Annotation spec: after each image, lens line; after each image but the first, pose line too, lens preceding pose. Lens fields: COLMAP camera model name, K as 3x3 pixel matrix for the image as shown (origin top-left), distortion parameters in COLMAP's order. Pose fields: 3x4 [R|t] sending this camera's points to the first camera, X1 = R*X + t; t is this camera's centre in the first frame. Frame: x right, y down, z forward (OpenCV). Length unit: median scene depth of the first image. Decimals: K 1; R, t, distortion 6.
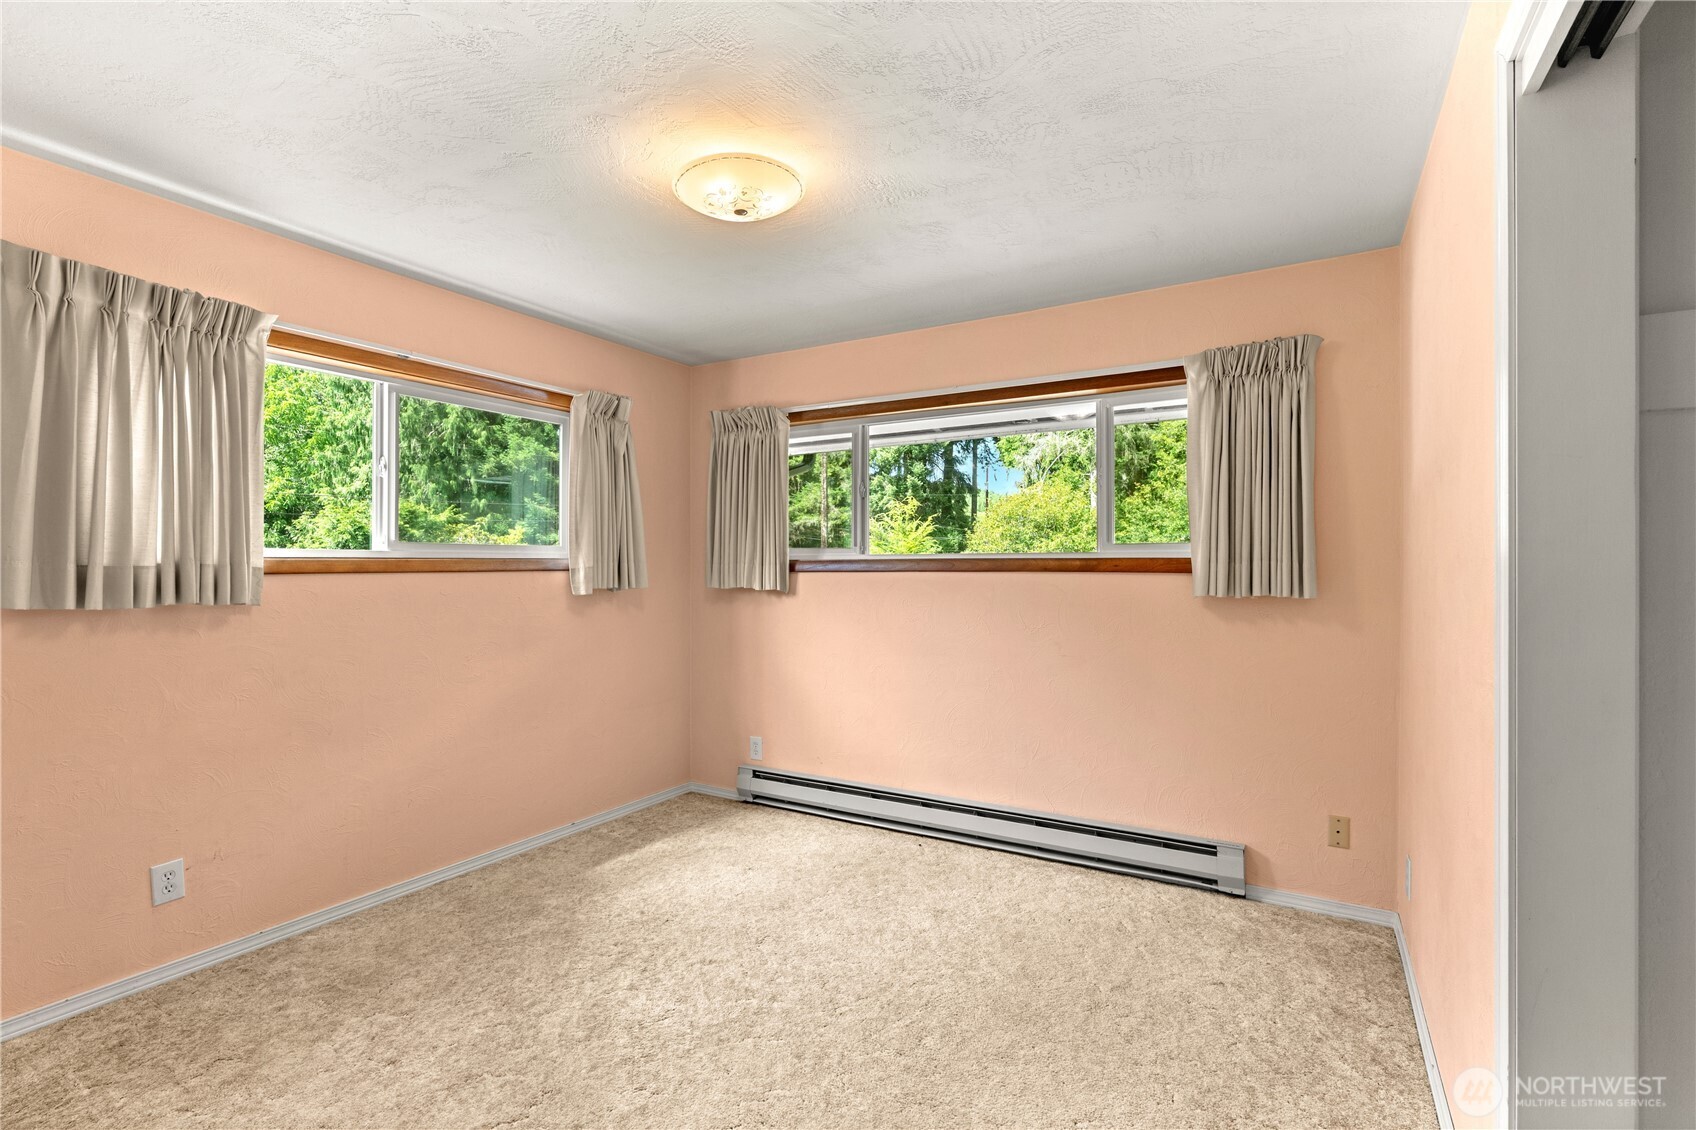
lens RADIAL K [[780.2, 0, 852.4], [0, 780.2, 560.5], [0, 0, 1]] dist [-0.000618, 0.001611]
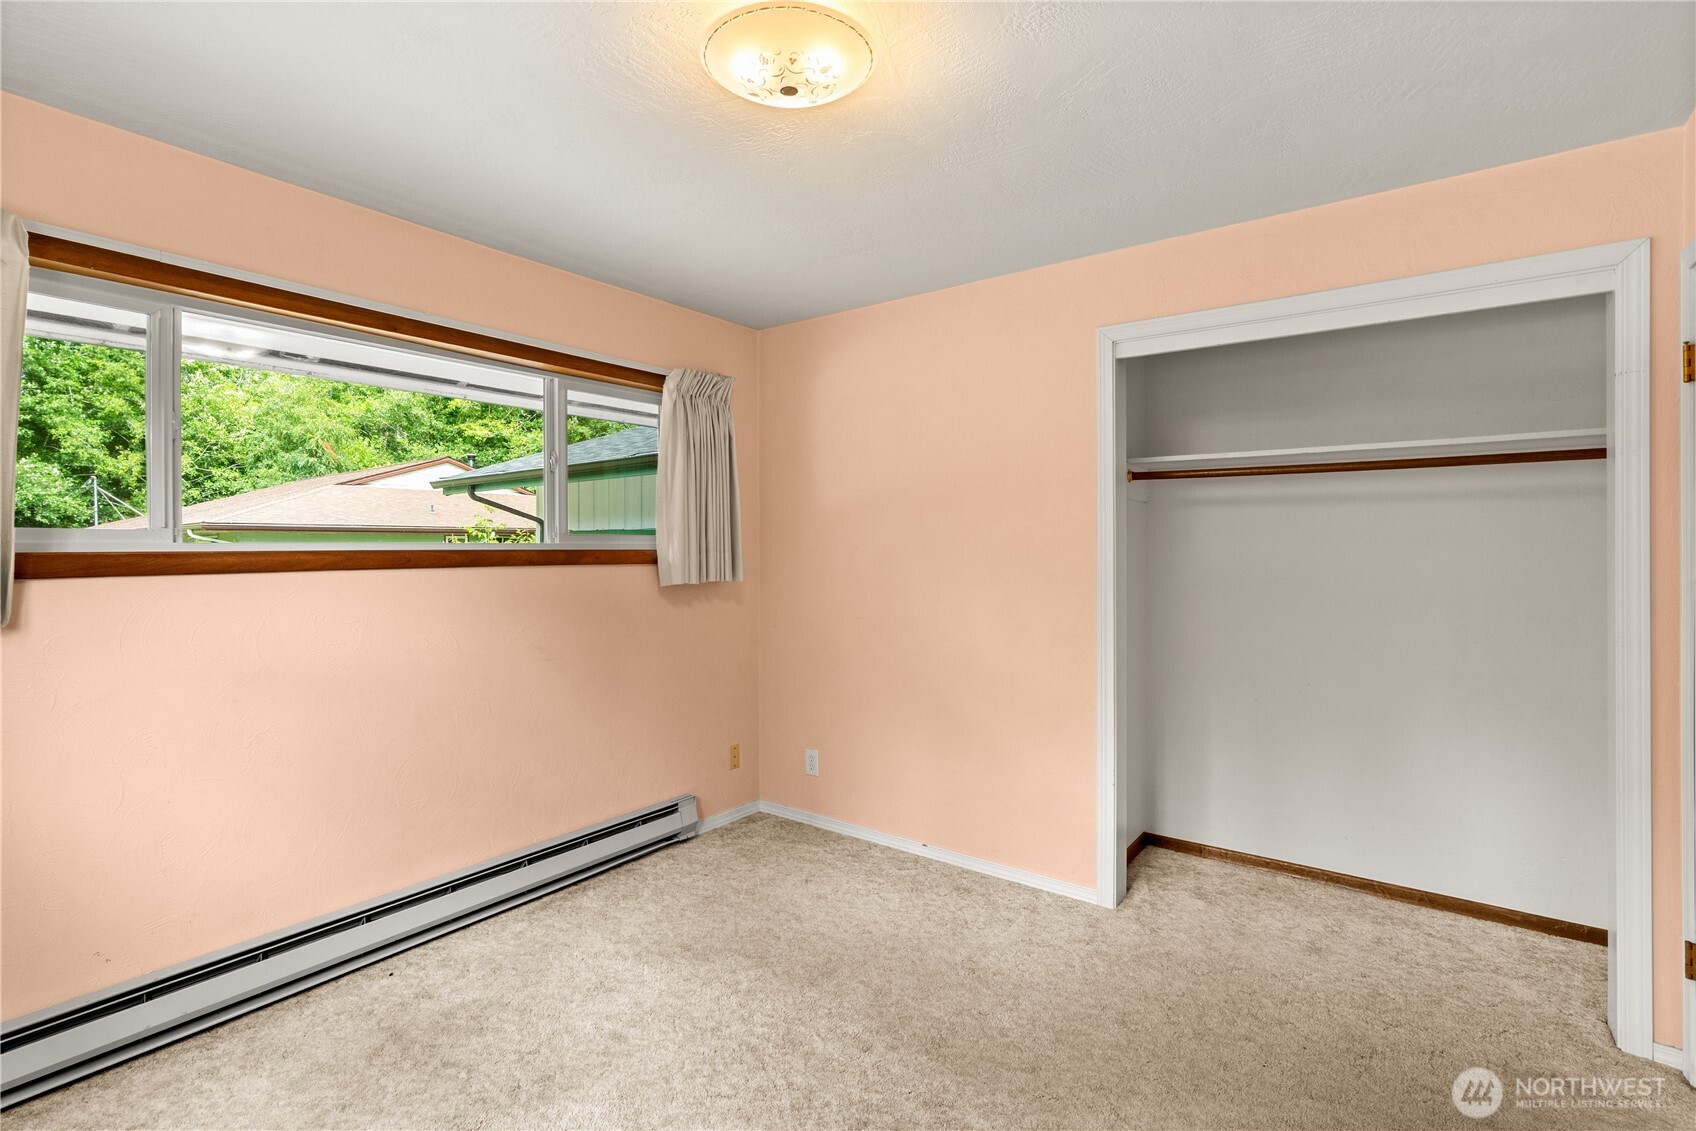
lens RADIAL K [[780.2, 0, 852.4], [0, 780.2, 561.0], [0, 0, 1]] dist [-0.000618, 0.001611]
pose [[0.106412, -0.016065, 0.994192, -0.651662], [-0.002259, 0.999863, 0.016399, -0.007347], [-0.994320, -0.003991, 0.106362, 0.644923]]
